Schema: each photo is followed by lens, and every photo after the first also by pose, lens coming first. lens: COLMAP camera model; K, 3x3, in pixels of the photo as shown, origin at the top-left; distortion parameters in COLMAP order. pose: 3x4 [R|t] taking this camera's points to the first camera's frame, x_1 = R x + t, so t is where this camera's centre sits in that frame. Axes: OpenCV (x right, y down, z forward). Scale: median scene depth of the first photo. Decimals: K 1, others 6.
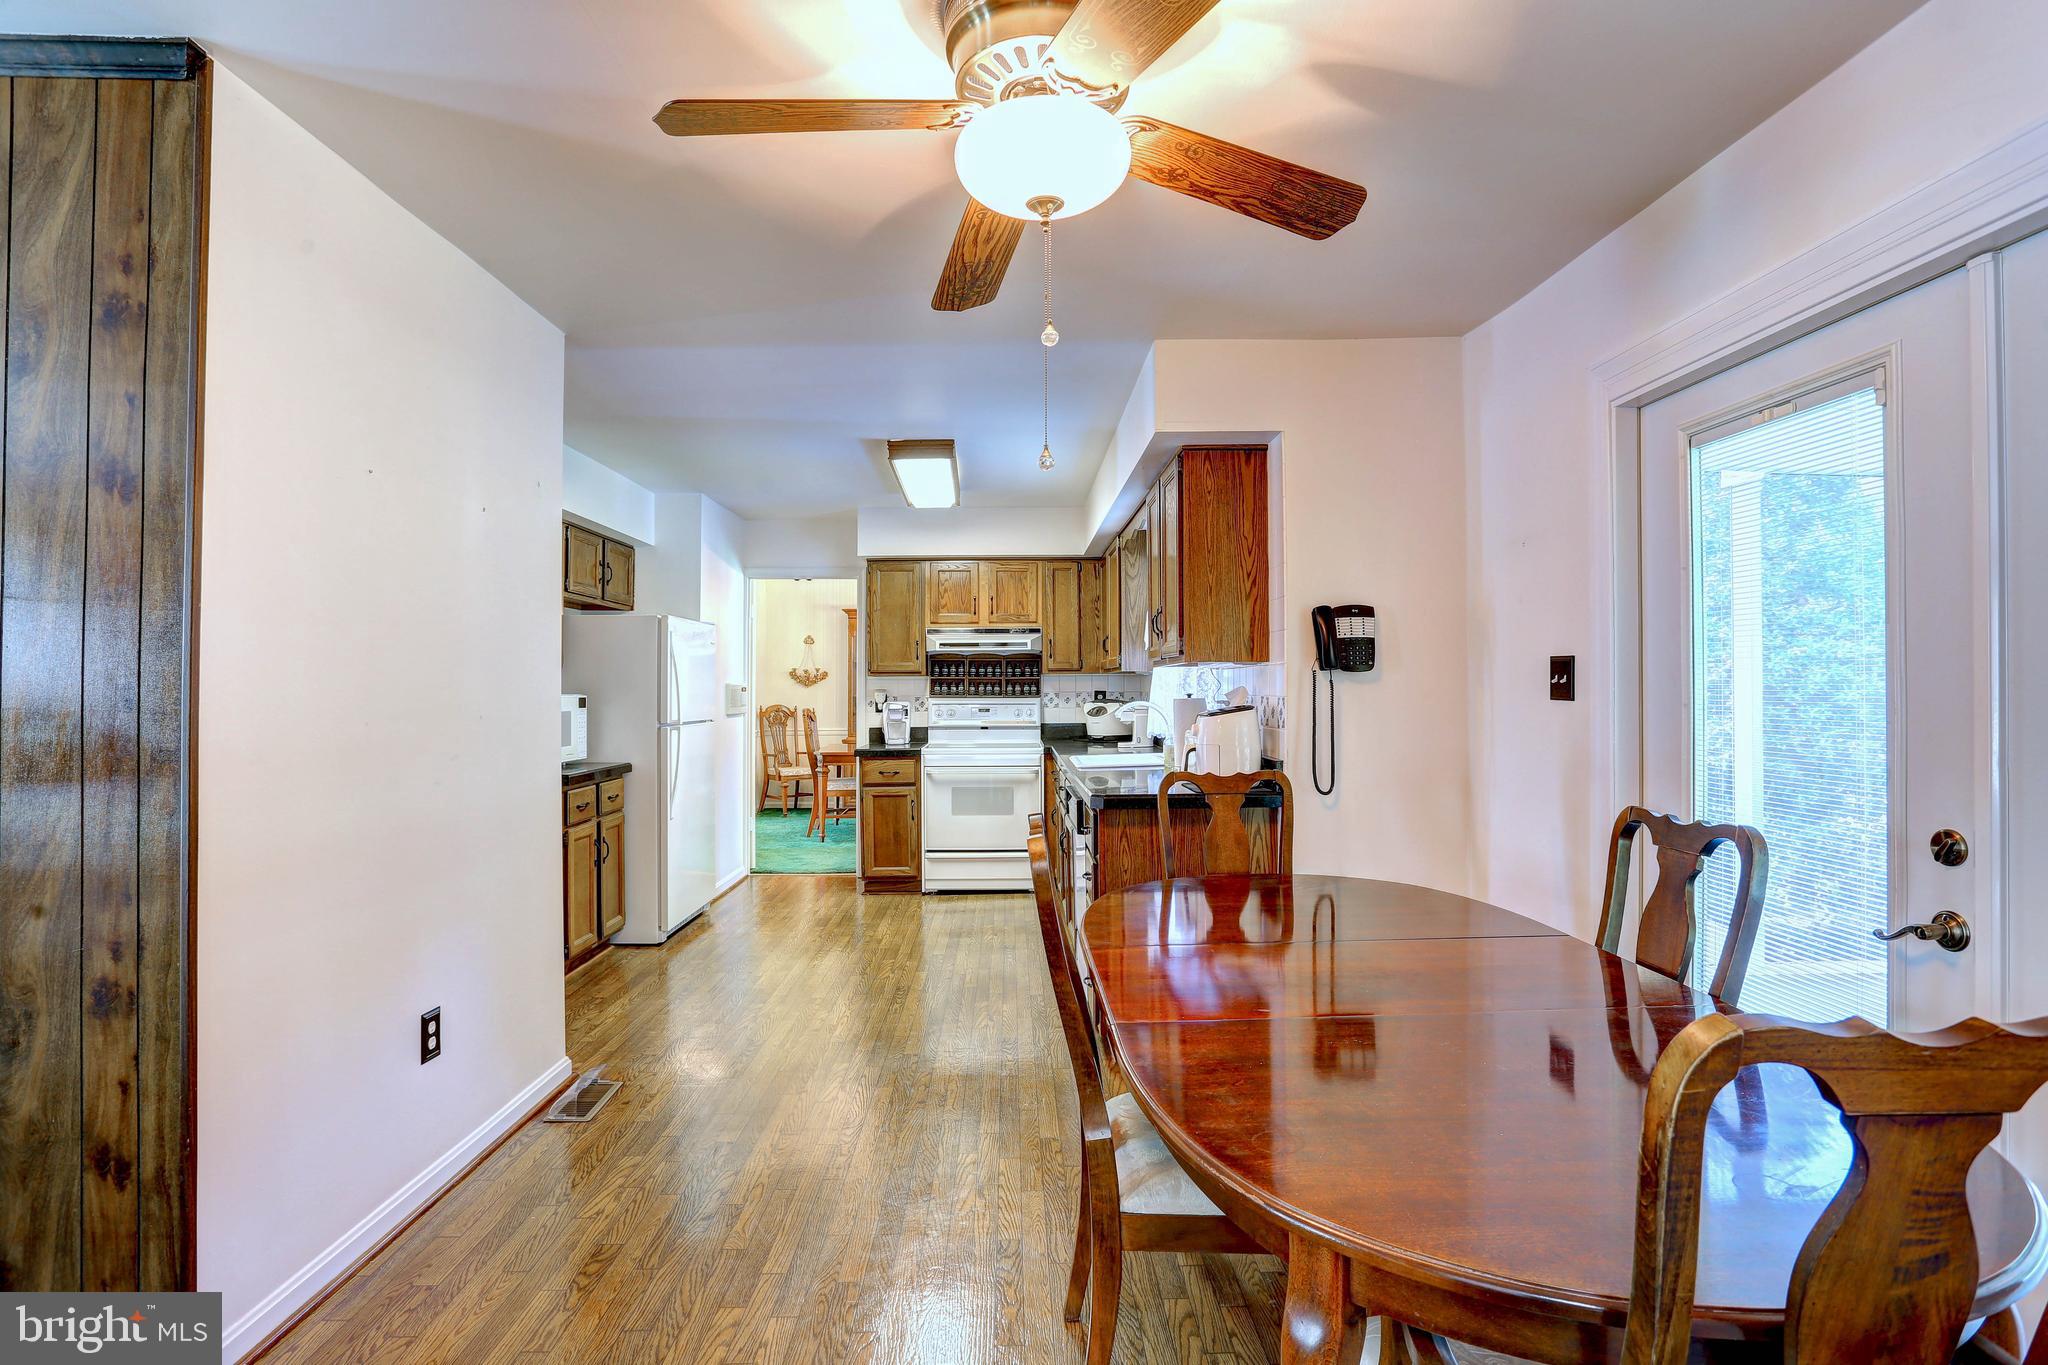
lens RADIAL K [[987.4, 0, 1025.4], [0, 987.4, 685.8], [0, 0, 1]] dist [-0.019141, 0.000337]
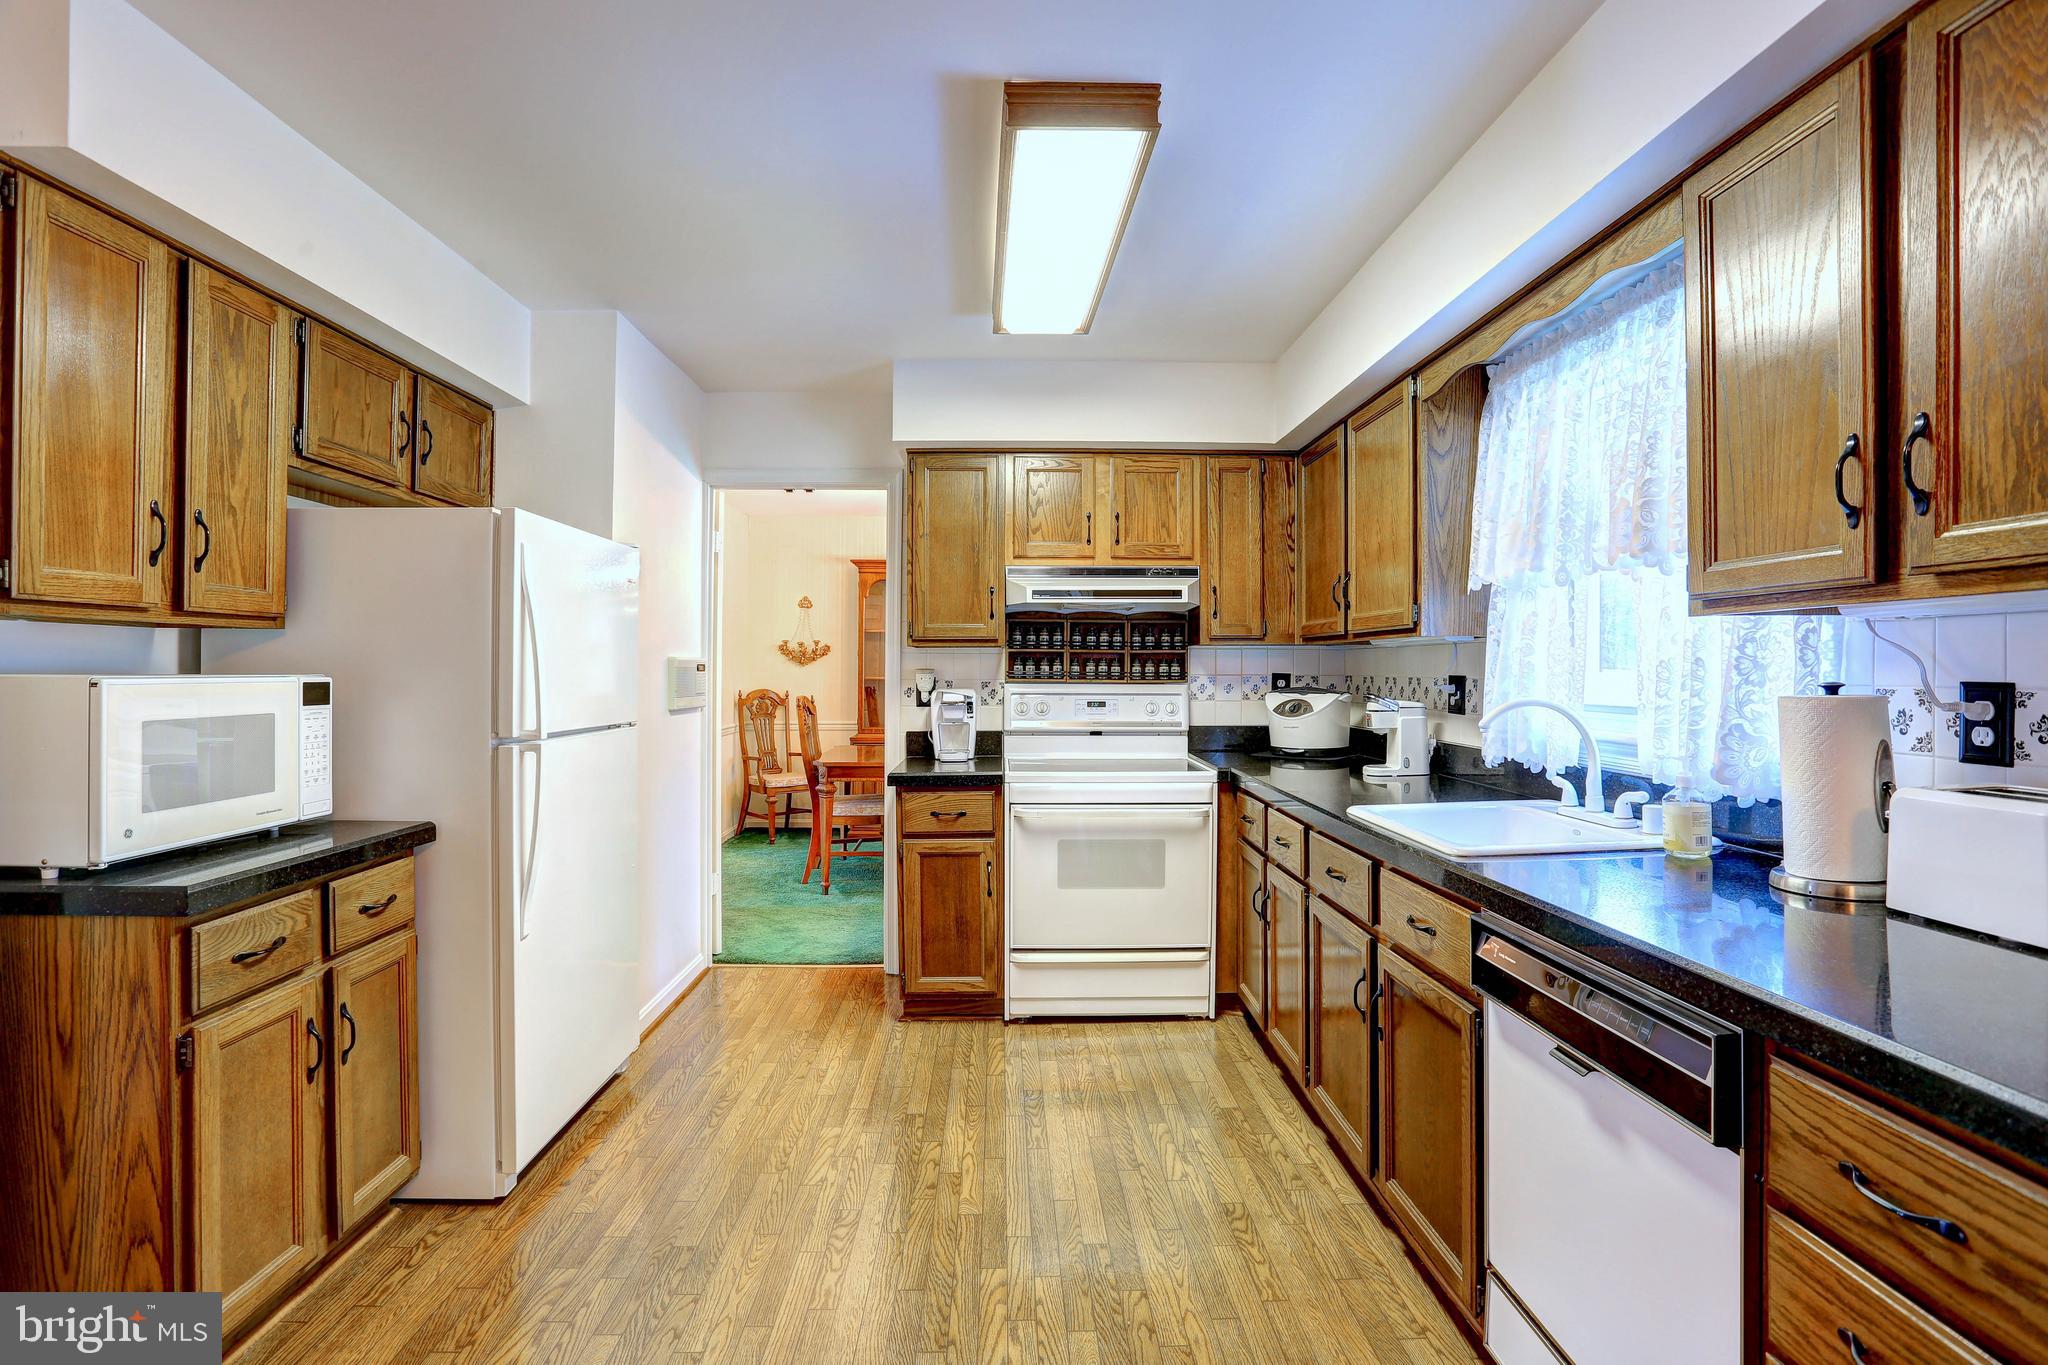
lens RADIAL K [[987.4, 0, 1023.6], [0, 987.4, 679.4], [0, 0, 1]] dist [-0.019141, 0.000337]
pose [[0.999970, 0.005261, 0.005698, -0.092171], [-0.005332, 0.999908, 0.012464, 0.002245], [-0.005632, -0.012494, 0.999906, 0.400888]]
